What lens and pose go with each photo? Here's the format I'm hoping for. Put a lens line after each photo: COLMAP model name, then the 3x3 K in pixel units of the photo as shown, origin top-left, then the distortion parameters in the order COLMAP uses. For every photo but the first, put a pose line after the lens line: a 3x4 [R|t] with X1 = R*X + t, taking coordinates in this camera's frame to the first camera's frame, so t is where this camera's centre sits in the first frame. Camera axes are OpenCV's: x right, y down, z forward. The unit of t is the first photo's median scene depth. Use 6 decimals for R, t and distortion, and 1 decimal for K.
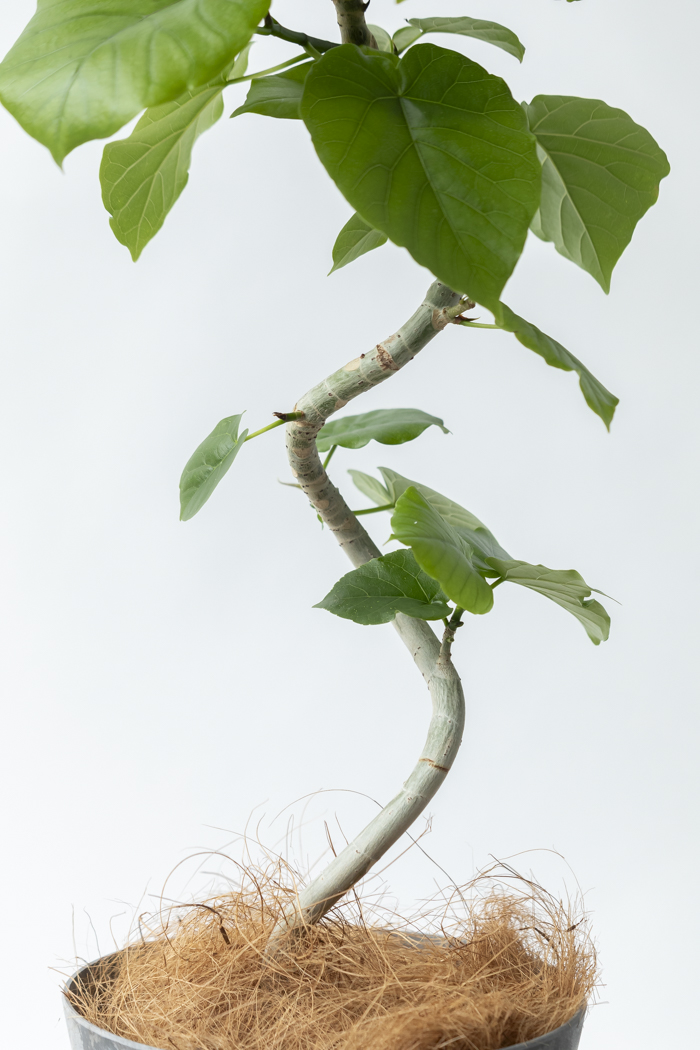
lens RADIAL K [[4488.5, 0, 351.4], [0, 4488.5, 525.1], [0, 0, 1]] dist [-0.175207, 0.000000]
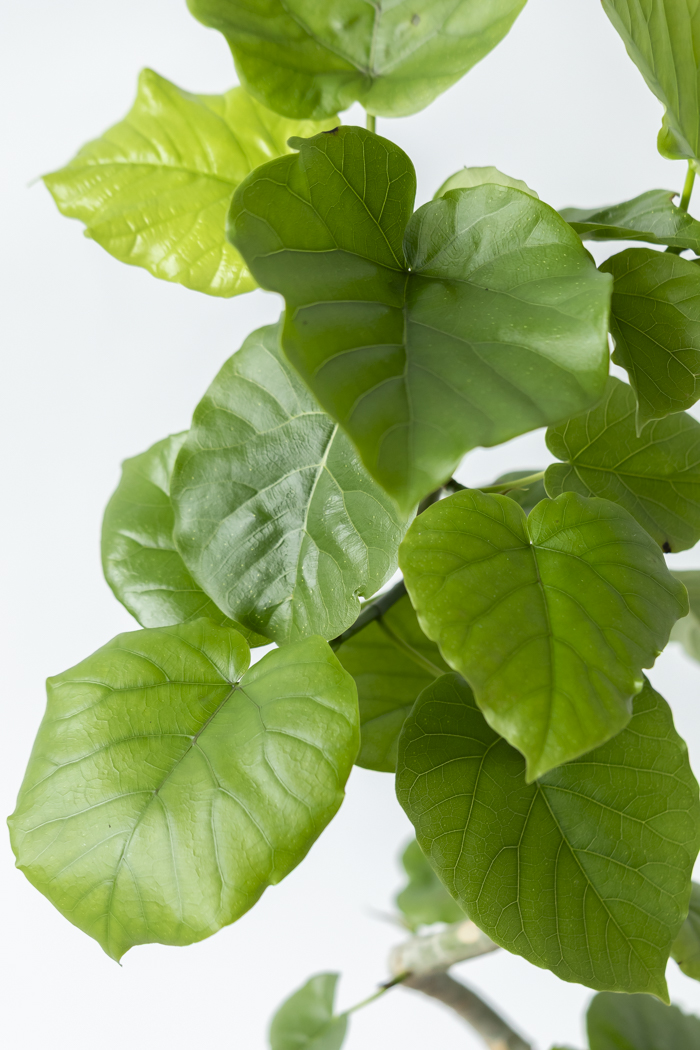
lens RADIAL K [[4637.6, 0, 350.4], [0, 4637.6, 523.7], [0, 0, 1]] dist [-0.131831, 0.000000]
pose [[0.993109, -0.116265, 0.014725, -0.024737], [0.102644, 0.923558, 0.369466, -0.415241], [-0.056555, -0.365408, 0.929128, 0.244017]]
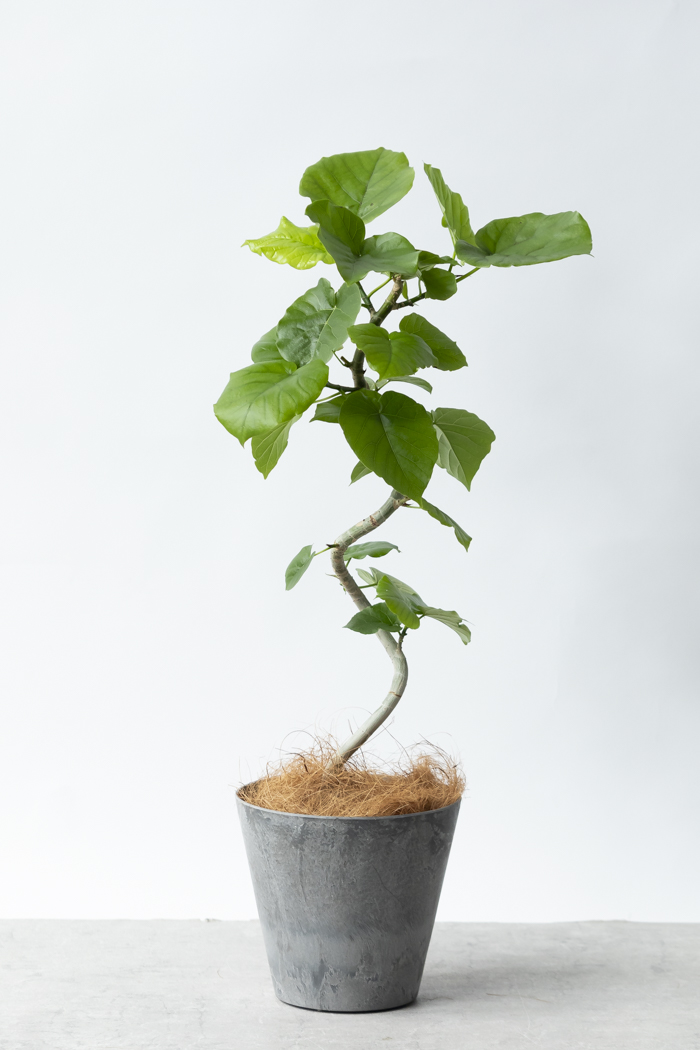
lens RADIAL K [[5146.5, 0, 340.7], [0, 5146.5, 522.4], [0, 0, 1]] dist [0.469389, 0.000000]
pose [[0.999933, -0.004560, 0.010618, -0.038170], [0.004801, 0.999728, -0.022810, 0.024995], [-0.010511, 0.022859, 0.999683, -1.694559]]
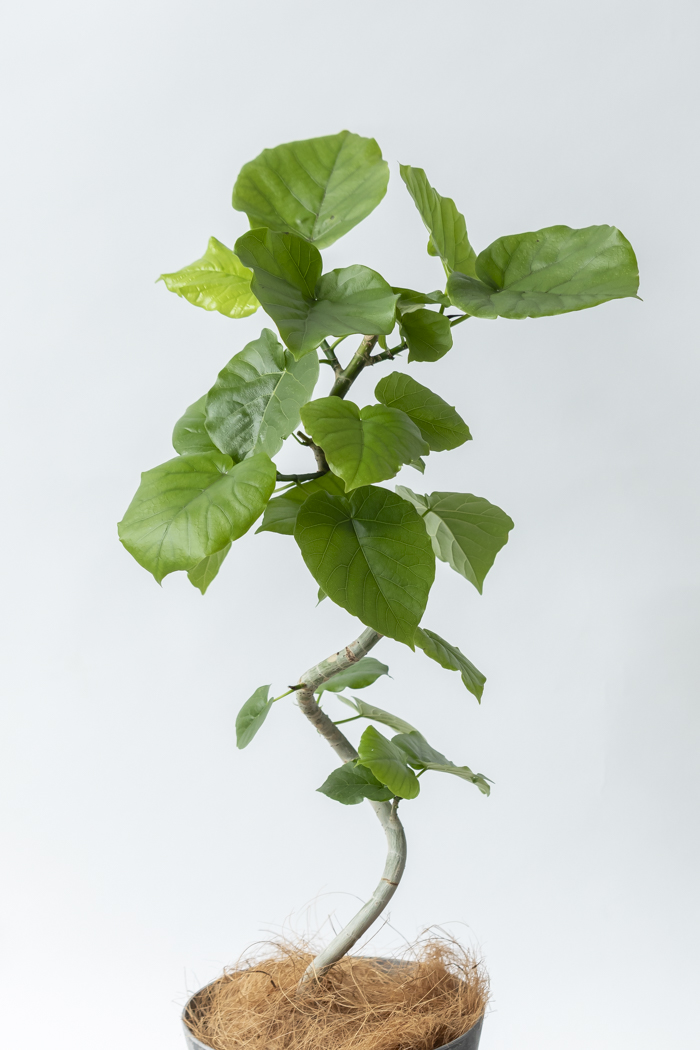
lens RADIAL K [[3845.6, 0, 350.5], [0, 3845.6, 527.3], [0, 0, 1]] dist [-0.113181, 0.000000]
pose [[0.999008, -0.043389, -0.010060, 0.024152], [0.044086, 0.995441, 0.084575, -0.209208], [0.006344, -0.084935, 0.996366, -0.465475]]
